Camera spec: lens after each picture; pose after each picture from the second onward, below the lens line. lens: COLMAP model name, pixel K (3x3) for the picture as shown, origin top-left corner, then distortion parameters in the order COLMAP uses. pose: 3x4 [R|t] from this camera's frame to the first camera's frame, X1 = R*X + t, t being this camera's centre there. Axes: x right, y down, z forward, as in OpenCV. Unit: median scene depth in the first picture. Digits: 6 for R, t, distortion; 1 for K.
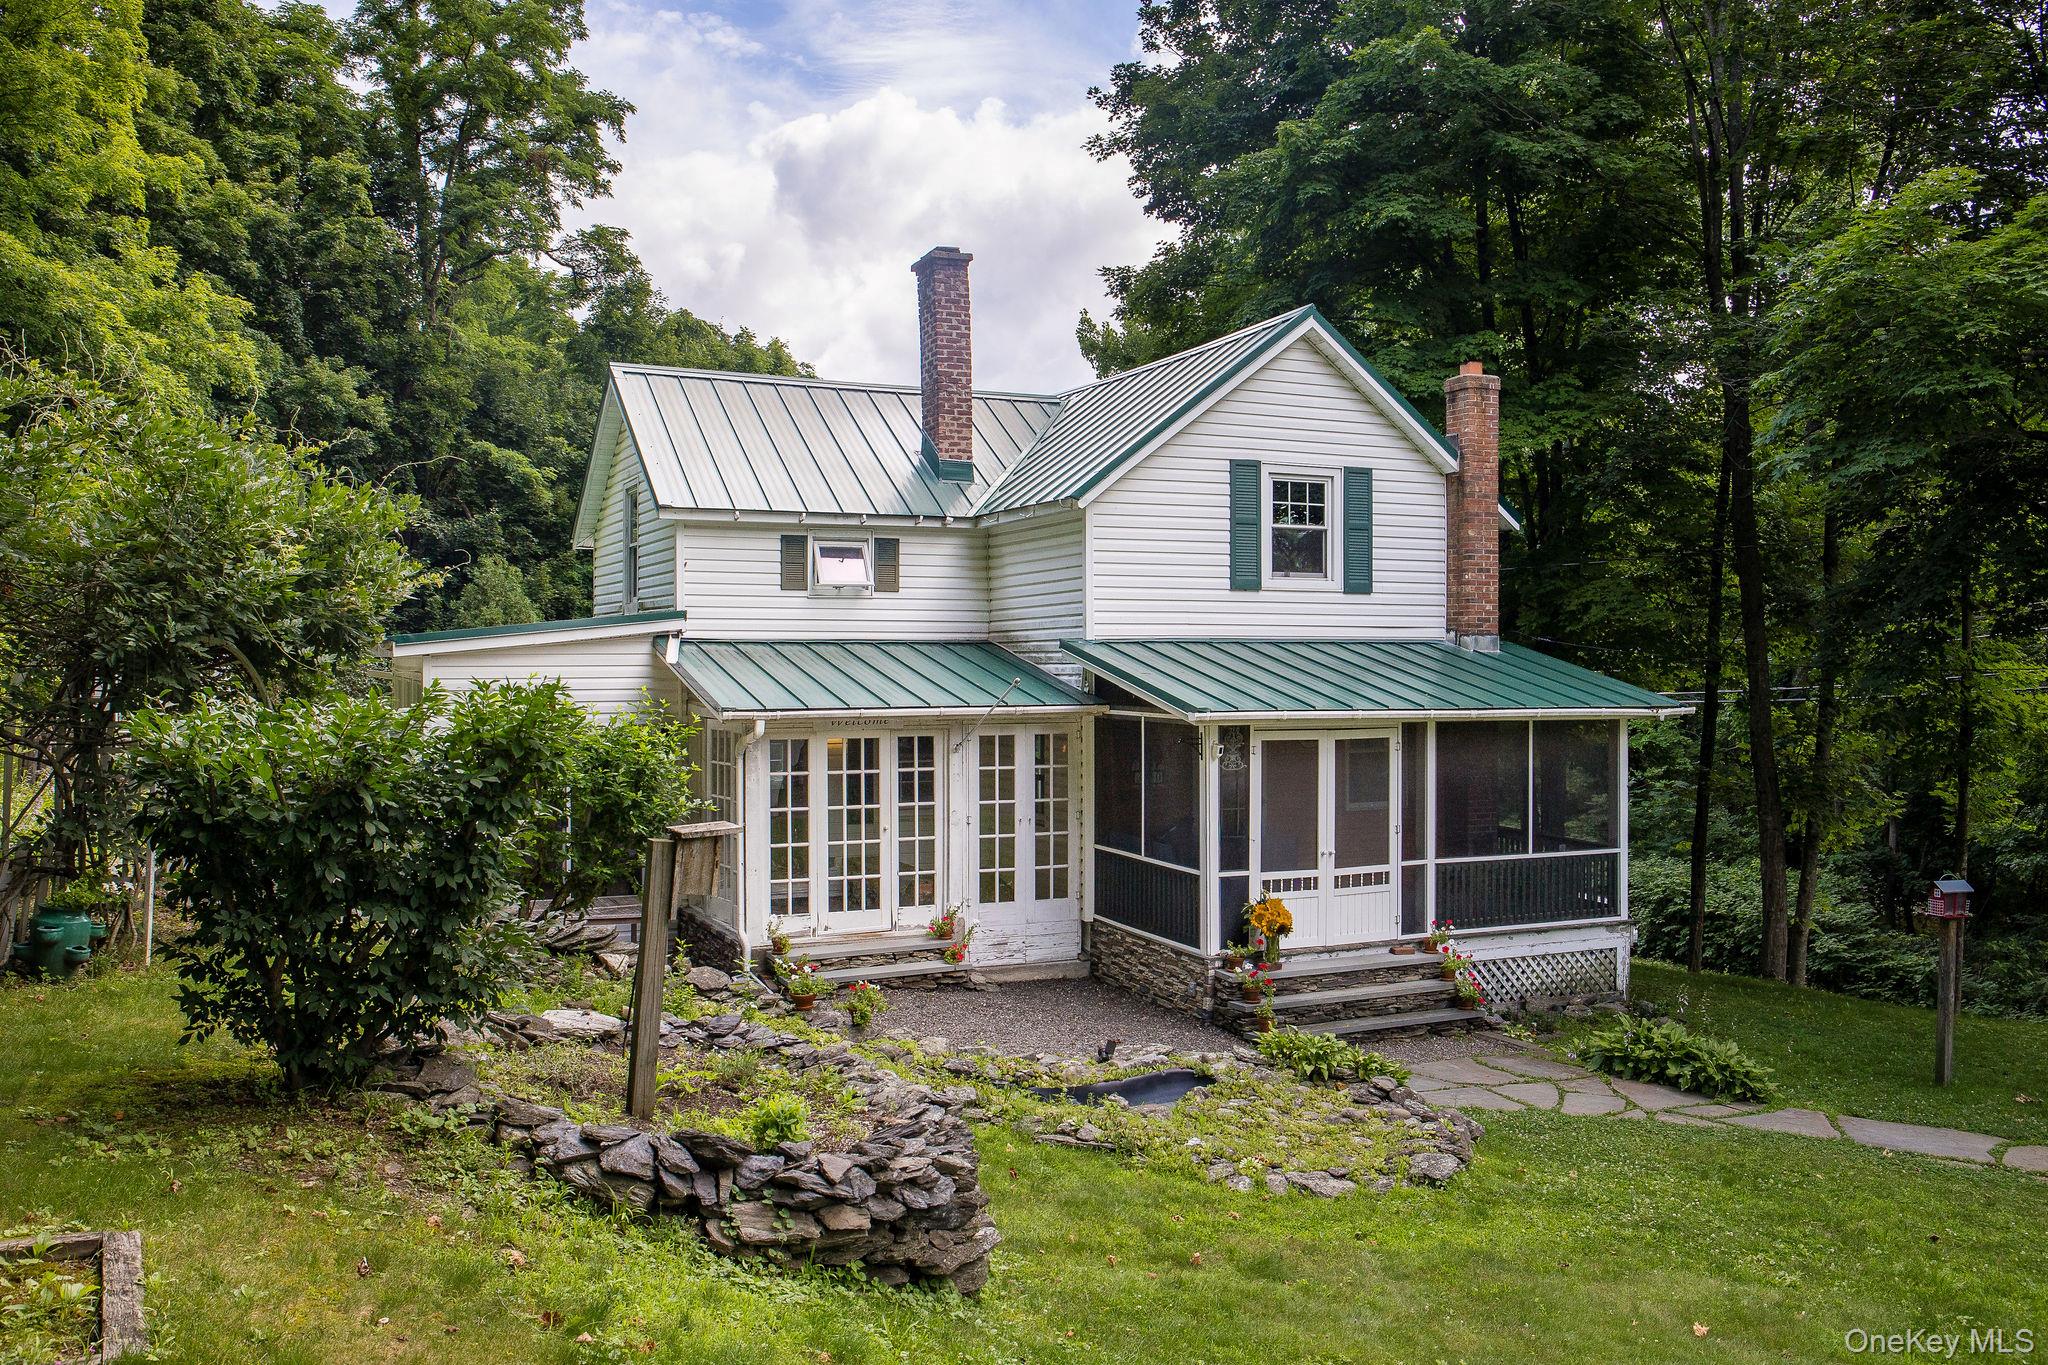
lens RADIAL K [[1586.7, 0, 1024.0], [0, 1586.7, 682.5], [0, 0, 1]] dist [-0.015735, -0.007044]
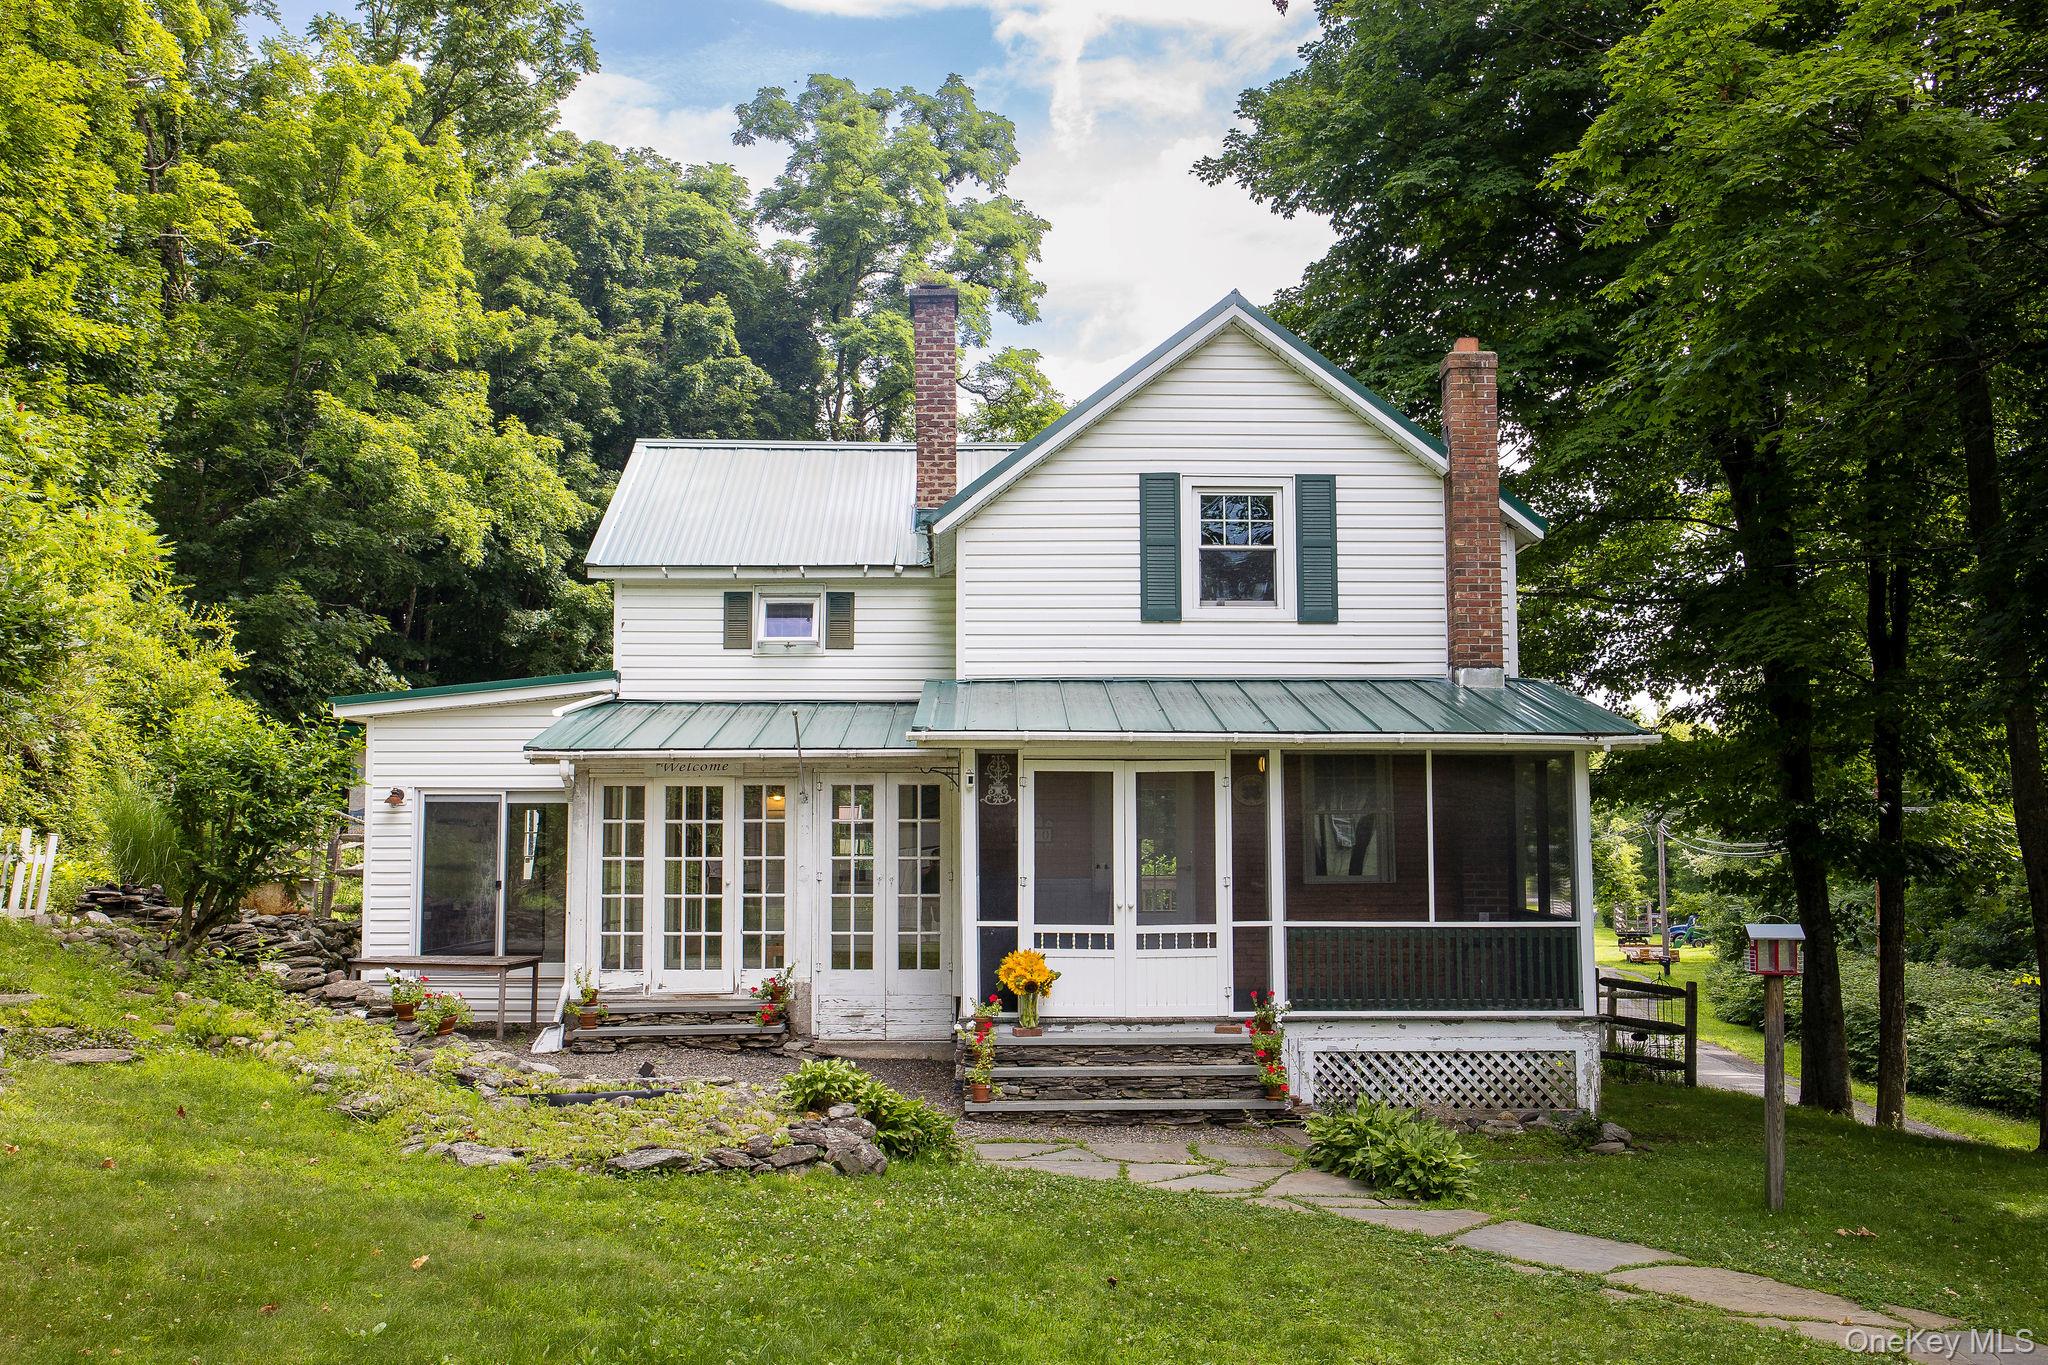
lens RADIAL K [[1808.5, 0, 1024.0], [0, 1808.5, 682.5], [0, 0, 1]] dist [-0.024797, 0.003533]
pose [[0.920731, -0.037002, -0.388440, 0.476000], [-0.004664, 0.994379, -0.105779, 0.083497], [0.390171, 0.099206, 0.915382, 0.076654]]
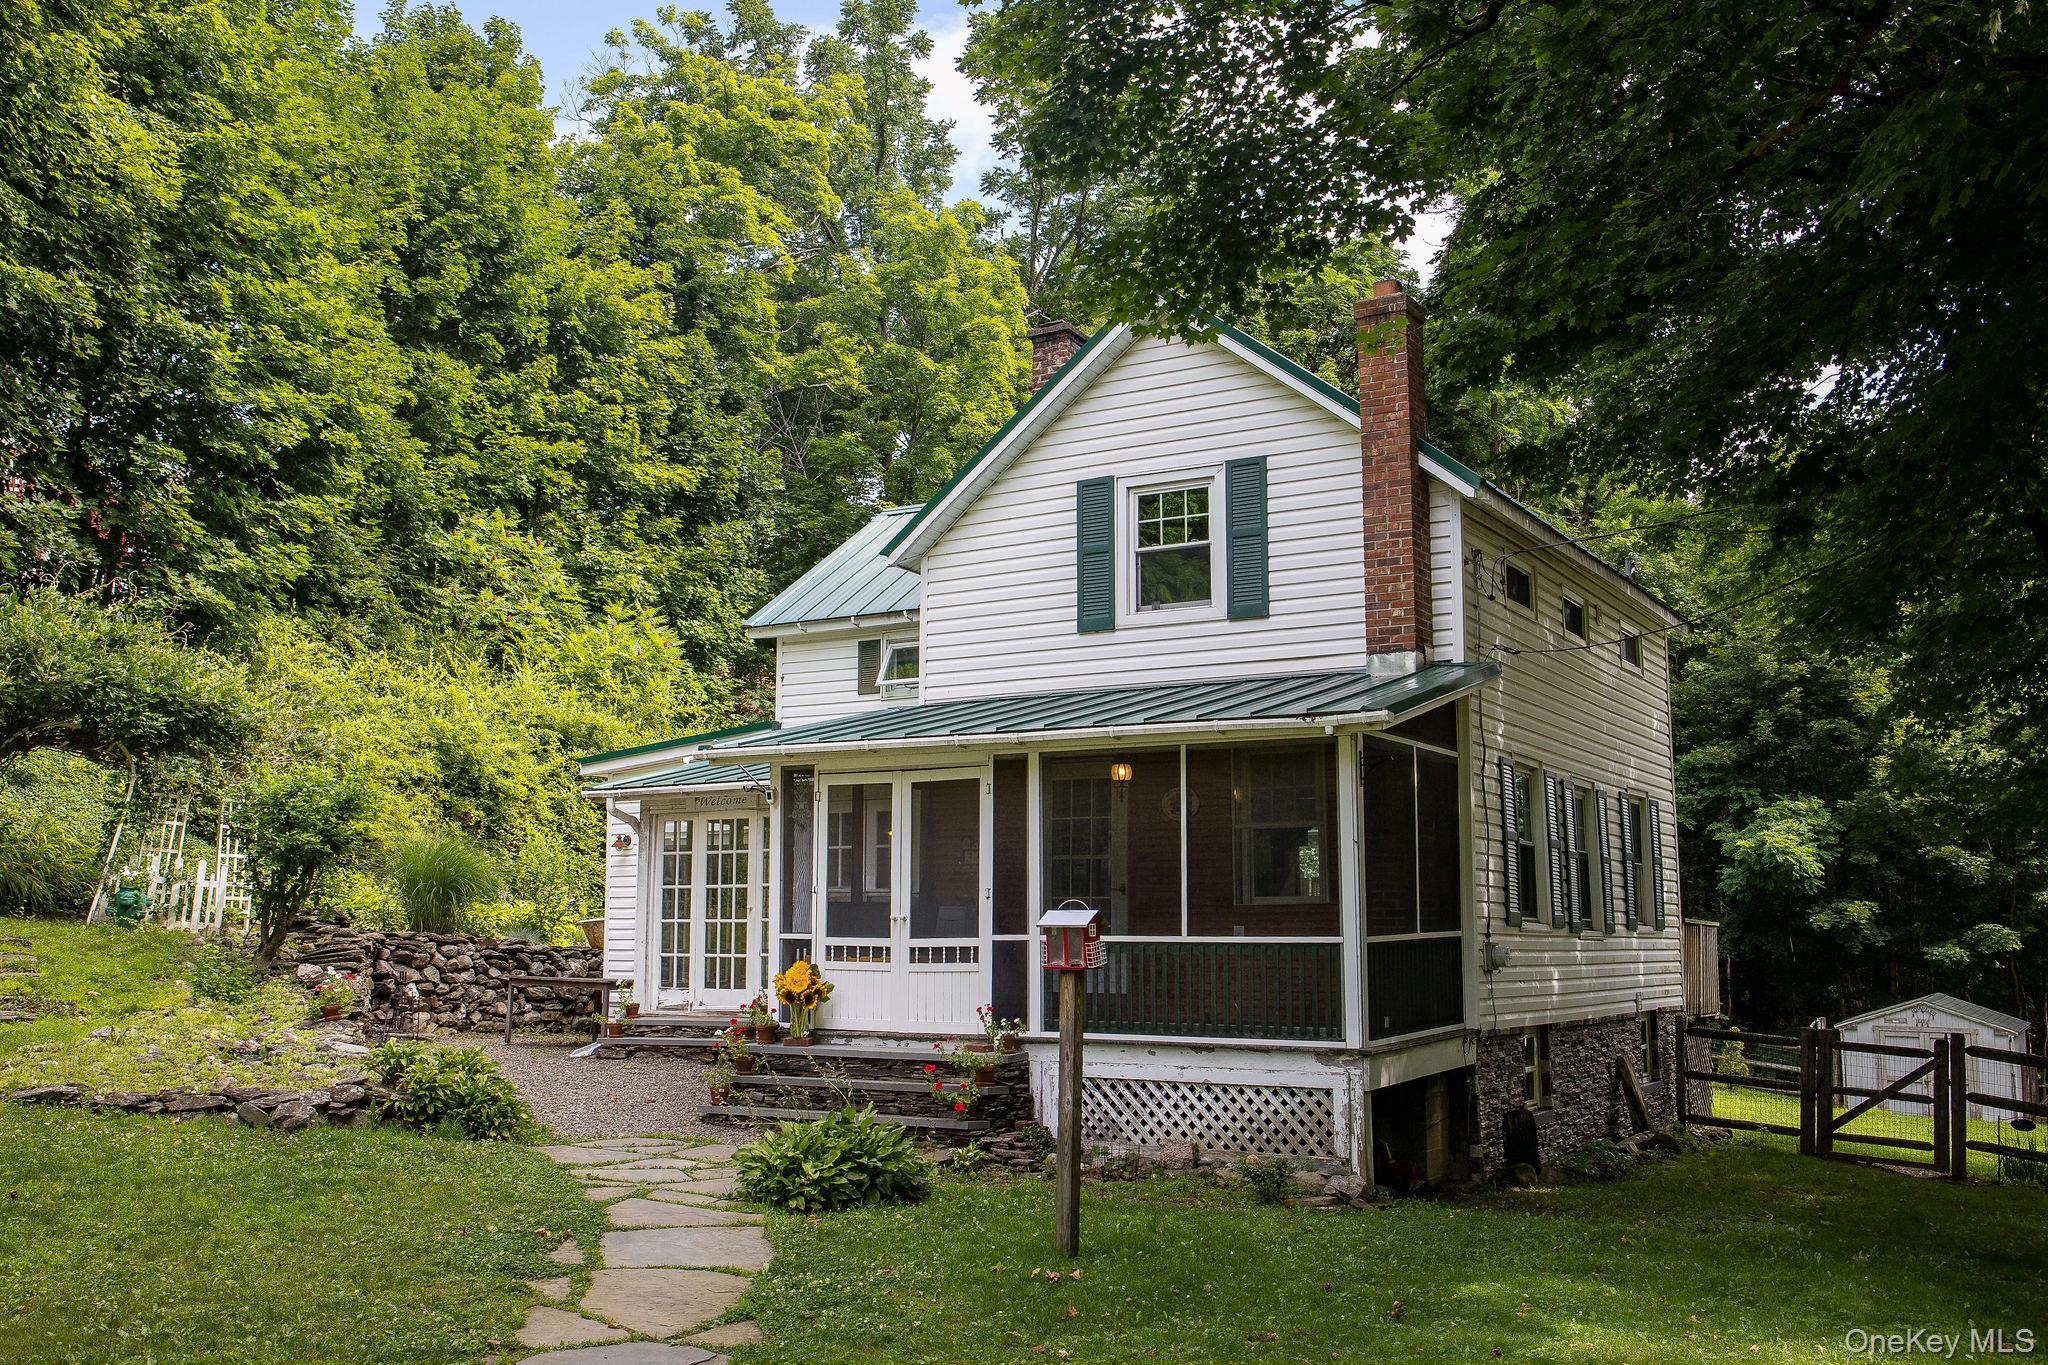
lens RADIAL K [[1815.1, 0, 1024.0], [0, 1815.1, 682.5], [0, 0, 1]] dist [-0.014638, -0.005084]
pose [[0.579554, -0.112425, -0.807142, 0.924182], [-0.016084, 0.988667, -0.149258, 0.115367], [0.814775, 0.099485, 0.571178, 0.454650]]
